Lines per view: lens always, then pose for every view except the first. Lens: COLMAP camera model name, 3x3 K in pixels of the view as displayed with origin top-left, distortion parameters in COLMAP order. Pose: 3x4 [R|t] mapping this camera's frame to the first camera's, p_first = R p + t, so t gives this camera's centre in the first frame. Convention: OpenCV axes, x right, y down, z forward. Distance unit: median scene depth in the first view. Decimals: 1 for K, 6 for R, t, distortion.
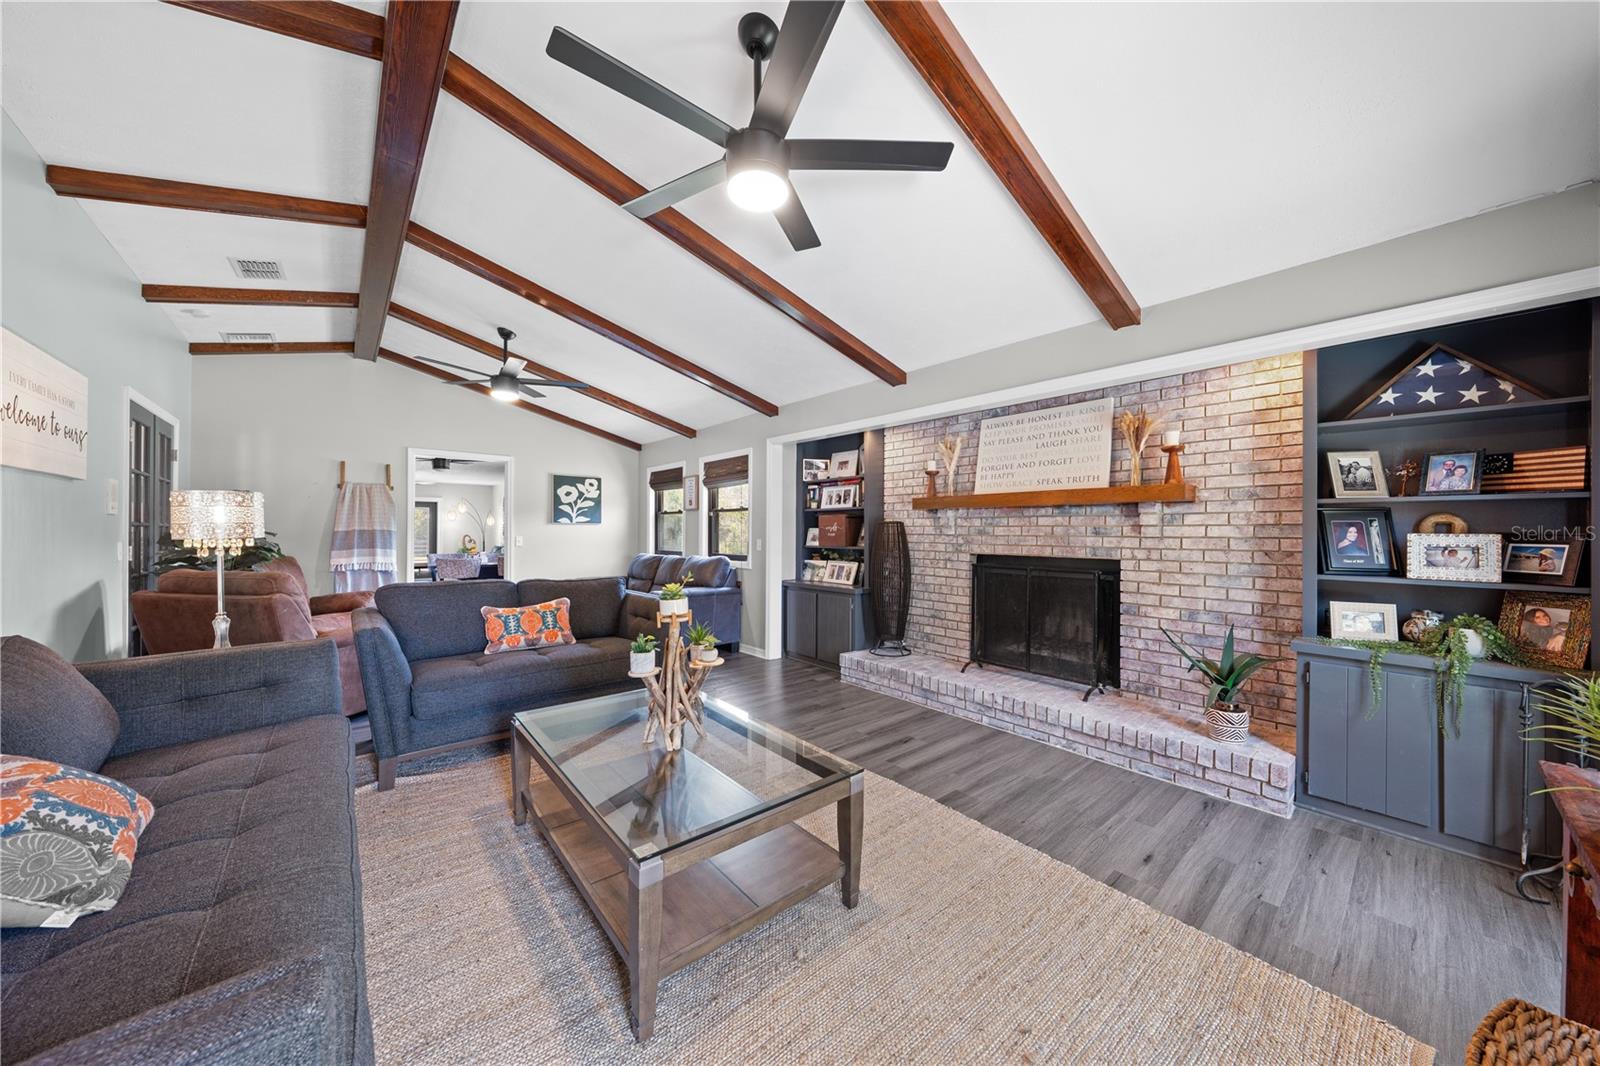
lens RADIAL K [[540.9, 0, 801.6], [0, 540.9, 528.8], [0, 0, 1]] dist [-0.002411, -0.000186]
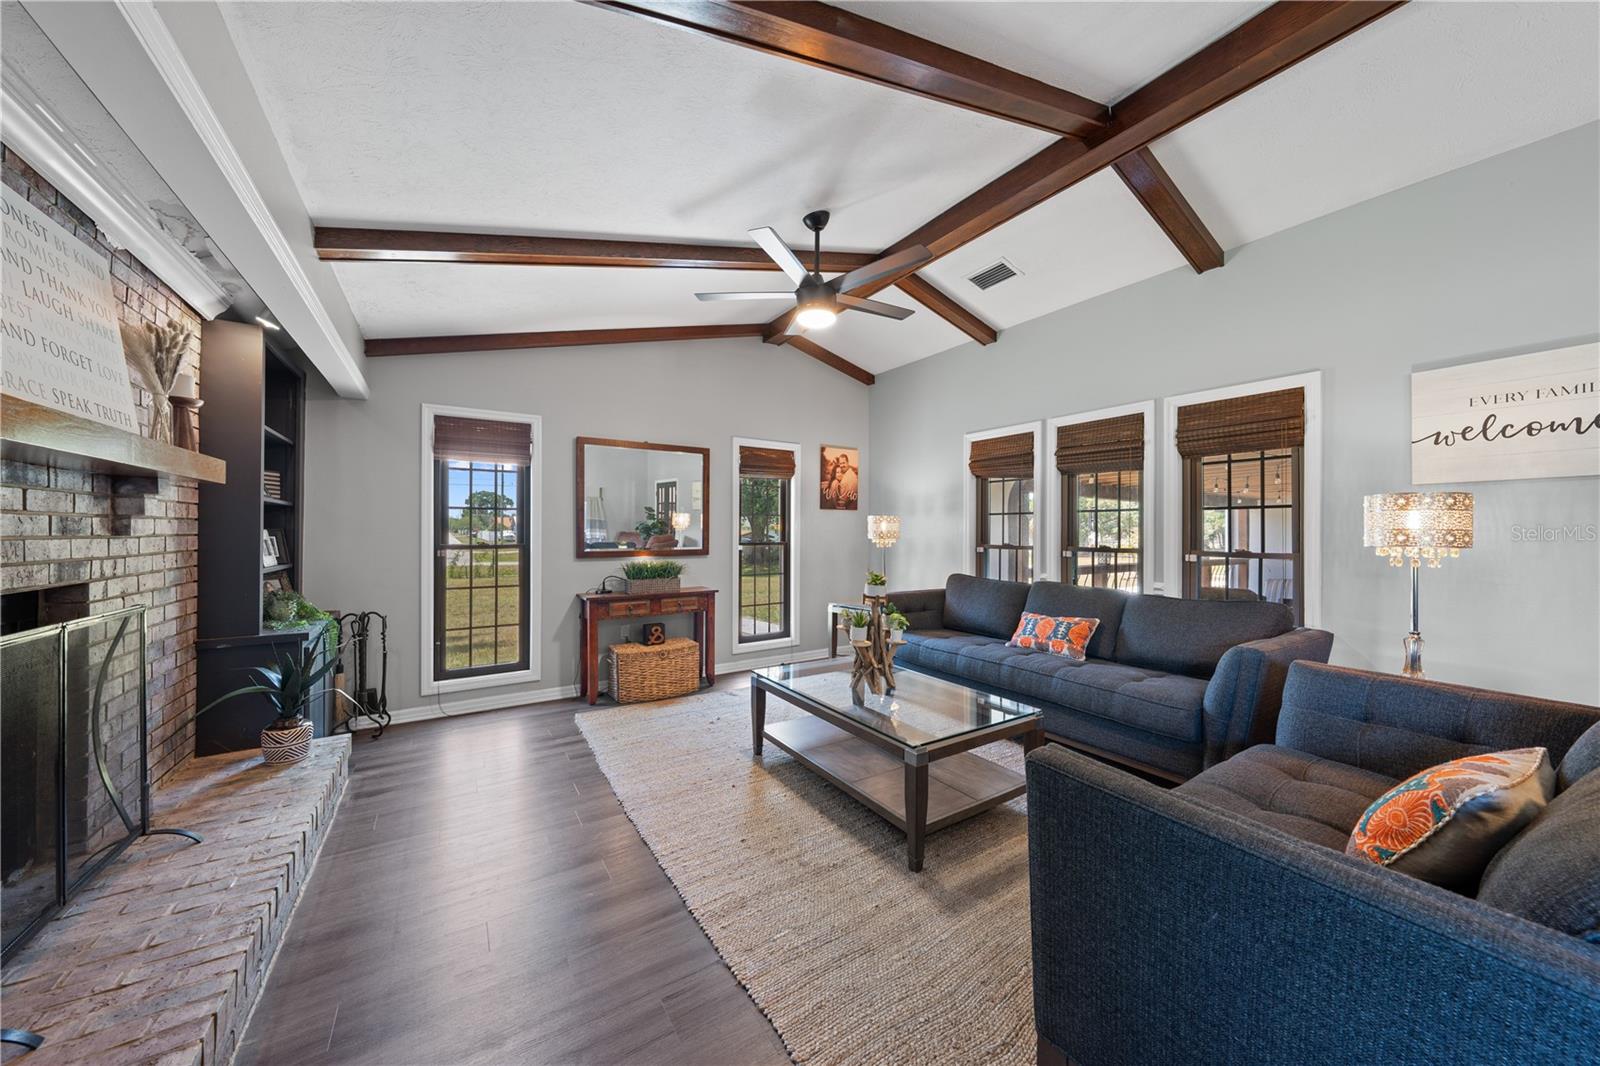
lens RADIAL K [[540.9, 0, 801.6], [0, 540.9, 528.8], [0, 0, 1]] dist [-0.002411, -0.000186]
pose [[-0.991628, -0.011397, 0.128621, -0.143958], [-0.012017, 0.999920, -0.004046, 0.001139], [-0.128564, -0.005558, -0.991686, 1.532841]]
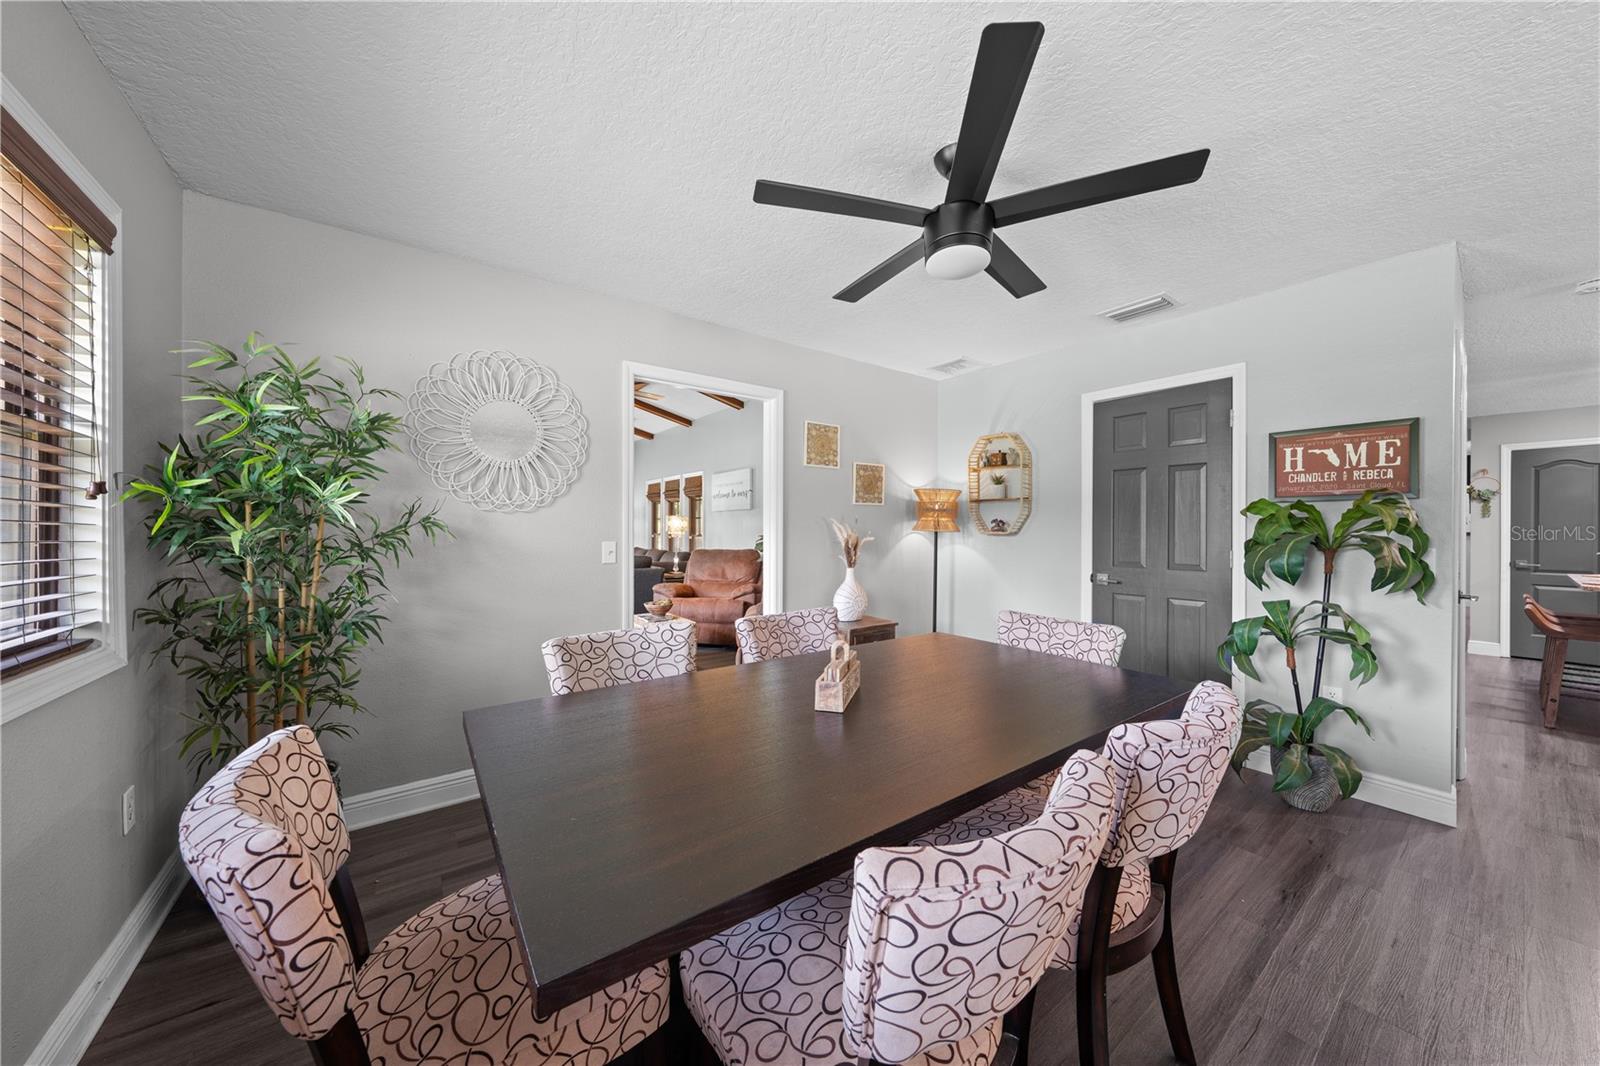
lens RADIAL K [[540.9, 0, 801.6], [0, 540.9, 528.8], [0, 0, 1]] dist [-0.002411, -0.000186]
pose [[-0.997585, -0.008623, 0.068919, -1.524774], [-0.008625, 0.999963, 0.000281, -0.002692], [-0.068919, -0.000314, -0.997622, 3.062389]]
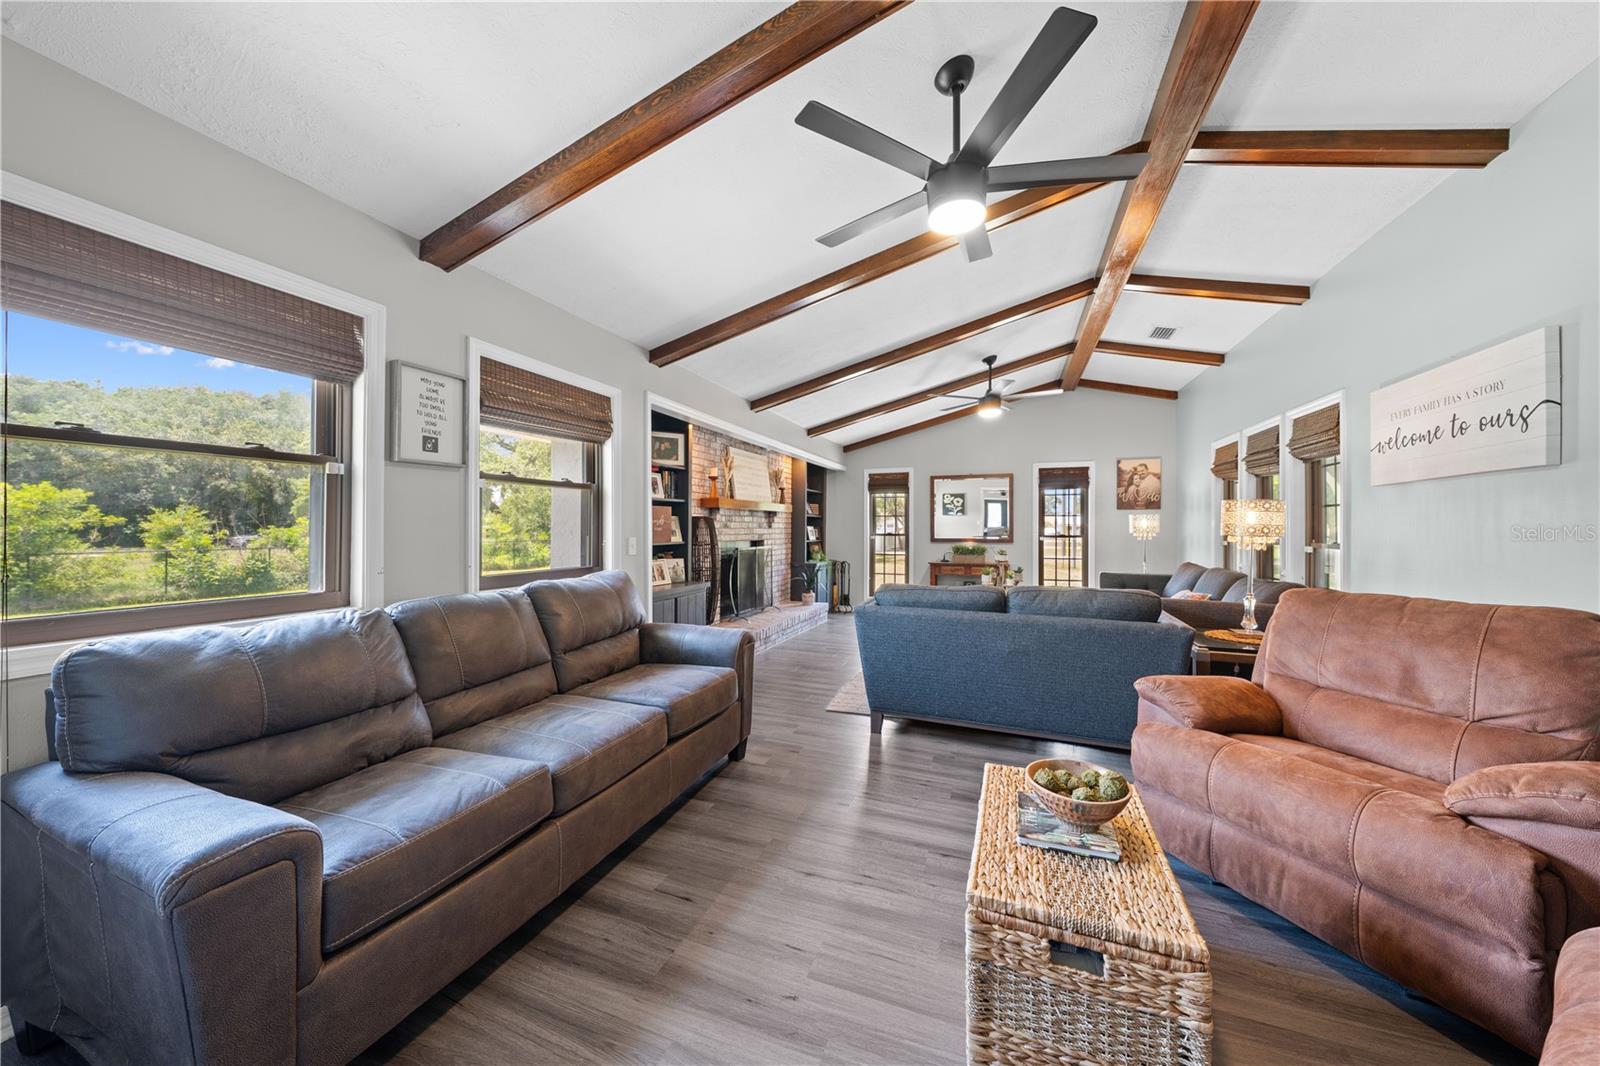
lens RADIAL K [[540.9, 0, 801.6], [0, 540.9, 528.8], [0, 0, 1]] dist [-0.002411, -0.000186]
pose [[-0.478580, -0.011791, 0.877965, -1.303246], [-0.008273, 0.999926, 0.008919, -0.001197], [-0.878005, -0.002994, -0.478642, 1.977450]]
